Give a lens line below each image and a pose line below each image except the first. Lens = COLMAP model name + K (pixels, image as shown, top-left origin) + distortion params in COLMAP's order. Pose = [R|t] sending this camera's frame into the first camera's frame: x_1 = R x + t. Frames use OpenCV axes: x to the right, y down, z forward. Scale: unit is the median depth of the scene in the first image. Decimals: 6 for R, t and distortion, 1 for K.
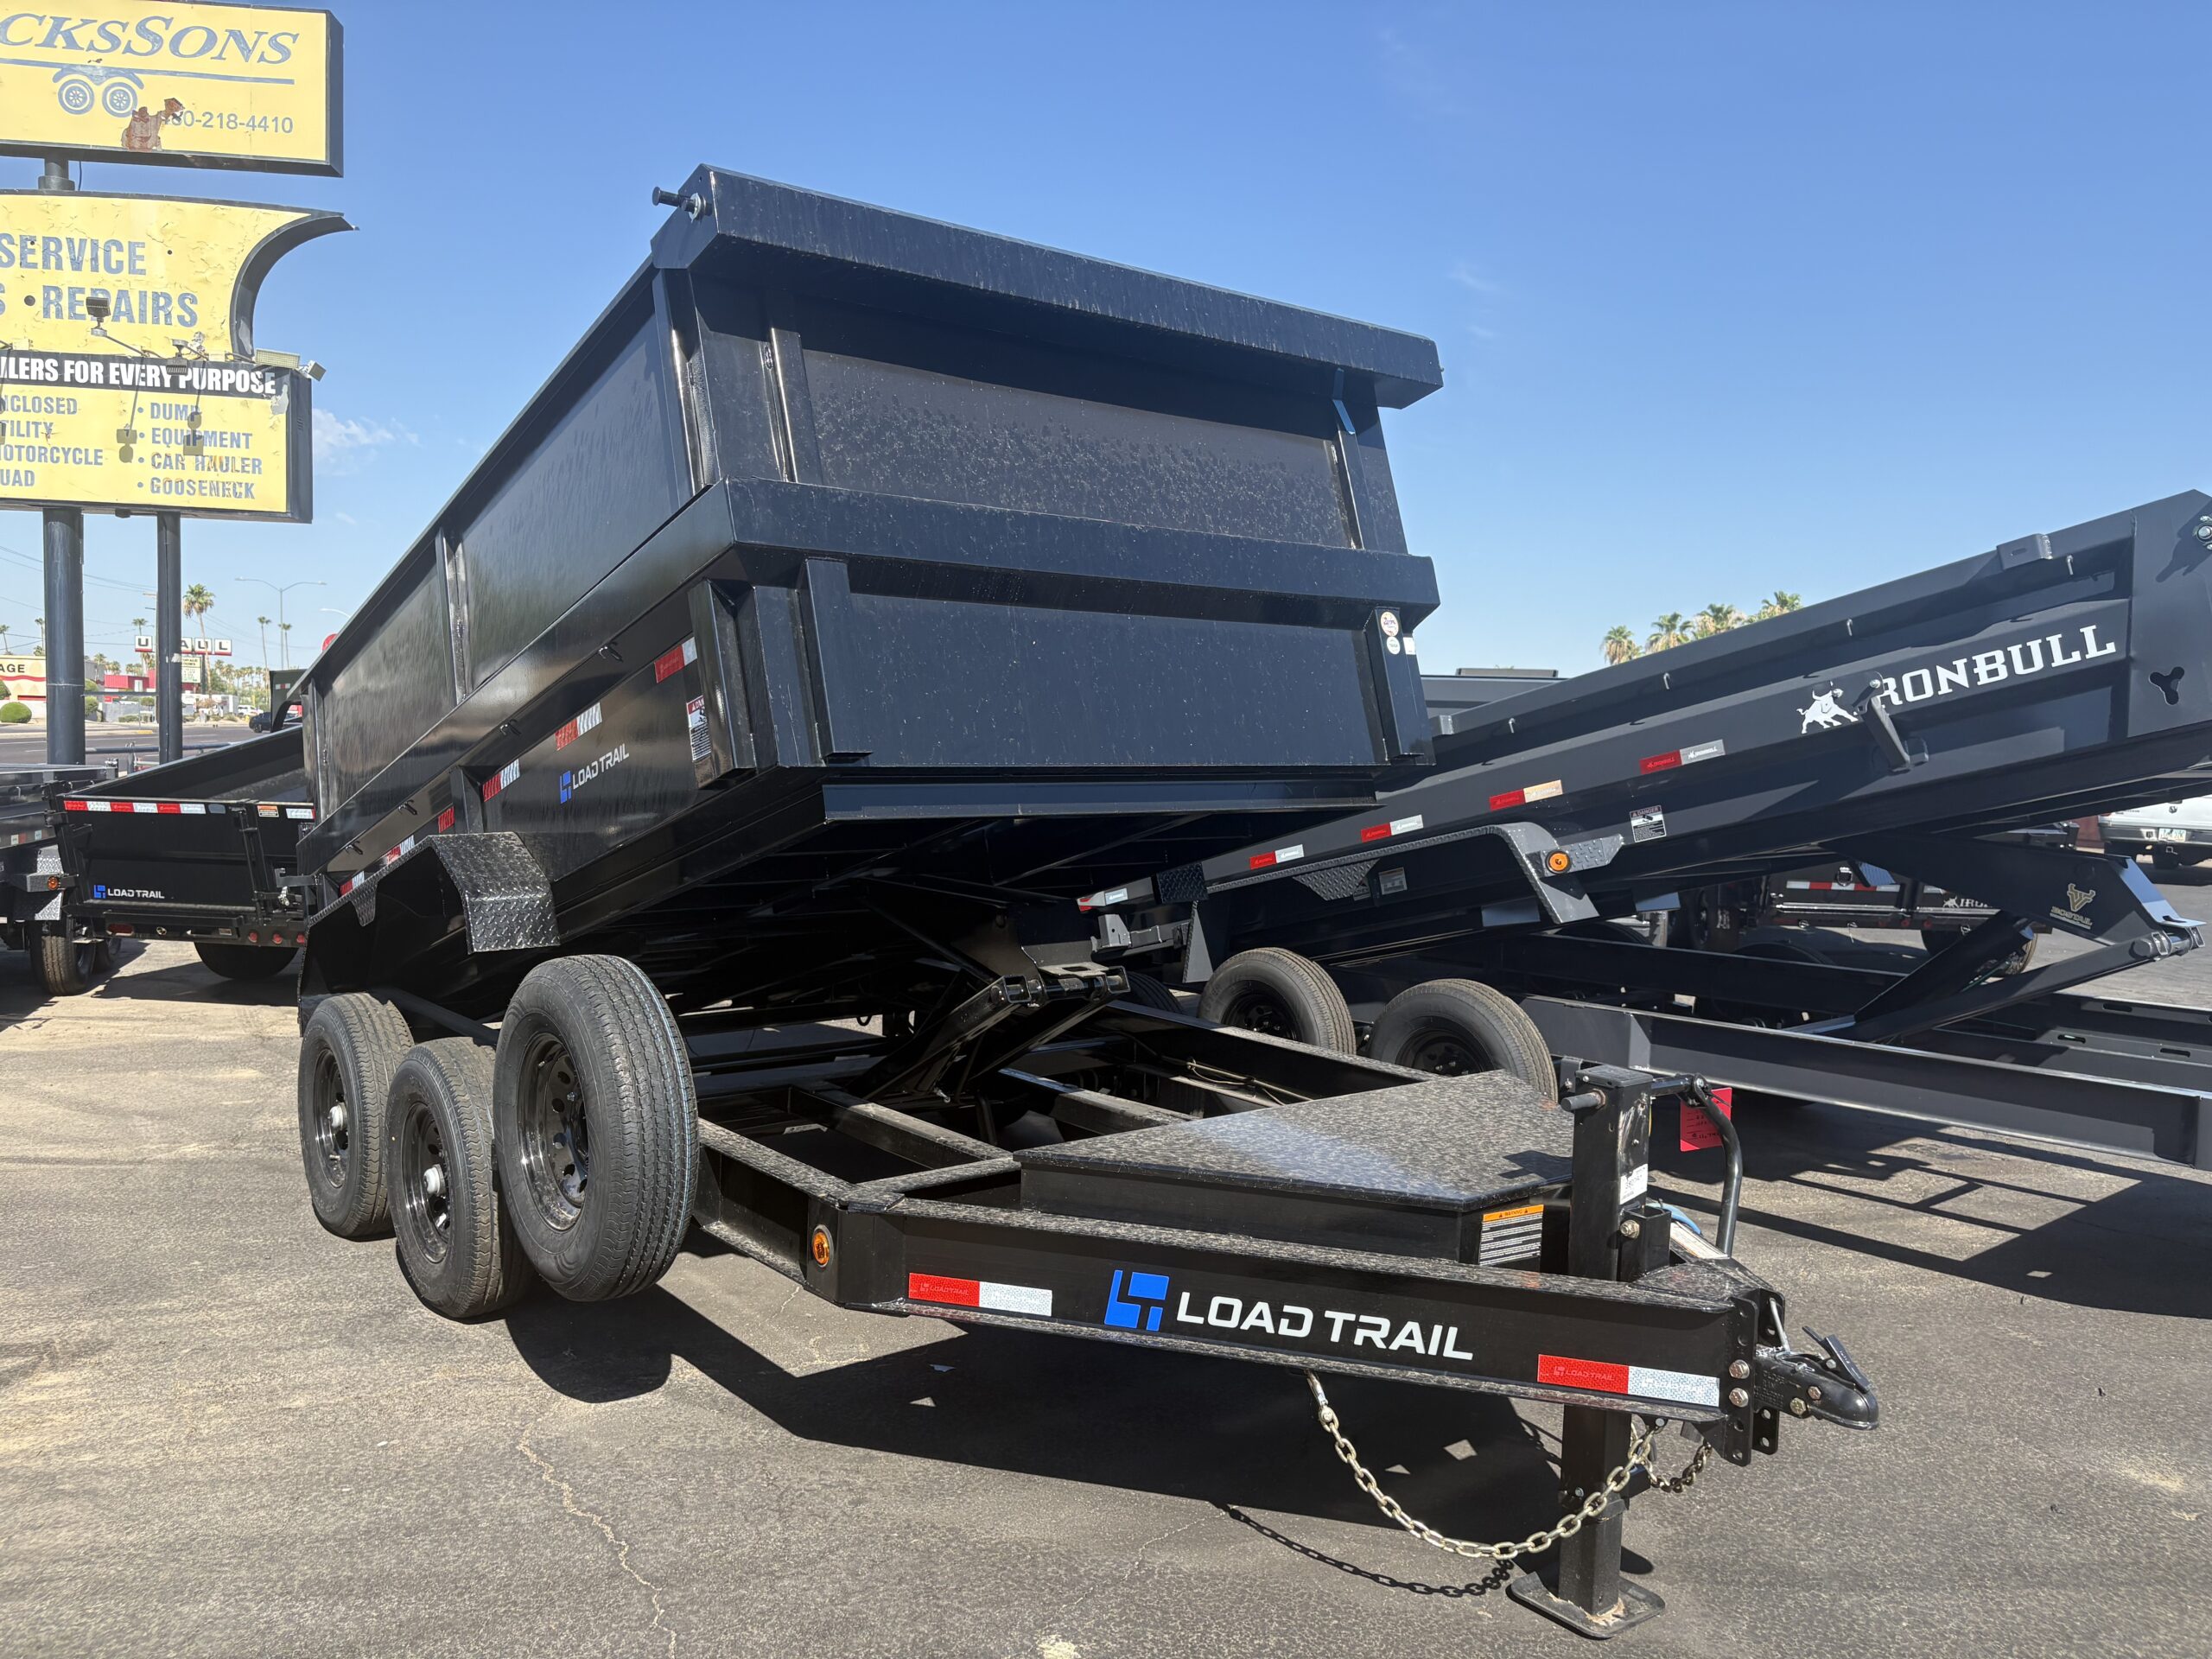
lens RADIAL K [[1635.4, 0, 1106.0], [0, 1635.4, 829.5], [0, 0, 1]] dist [0.024446, -0.000738]
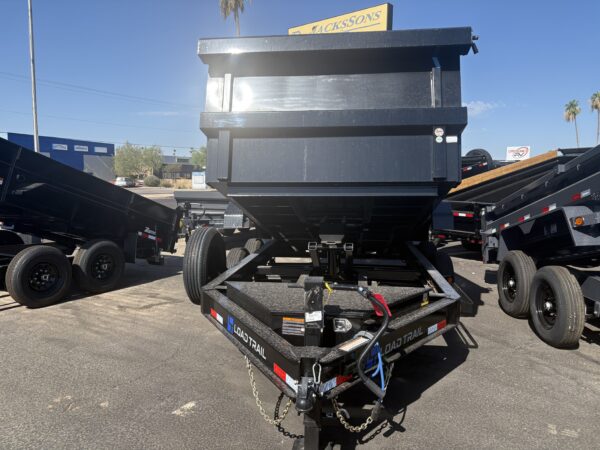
lens RADIAL K [[443.6, 0, 300.0], [0, 443.6, 225.0], [0, 0, 1]] dist [0.024446, -0.000738]
pose [[0.719499, 0.049818, -0.692704, 0.533550], [-0.029685, 0.998718, 0.040992, 0.012457], [0.693859, -0.008931, 0.720056, 0.257778]]
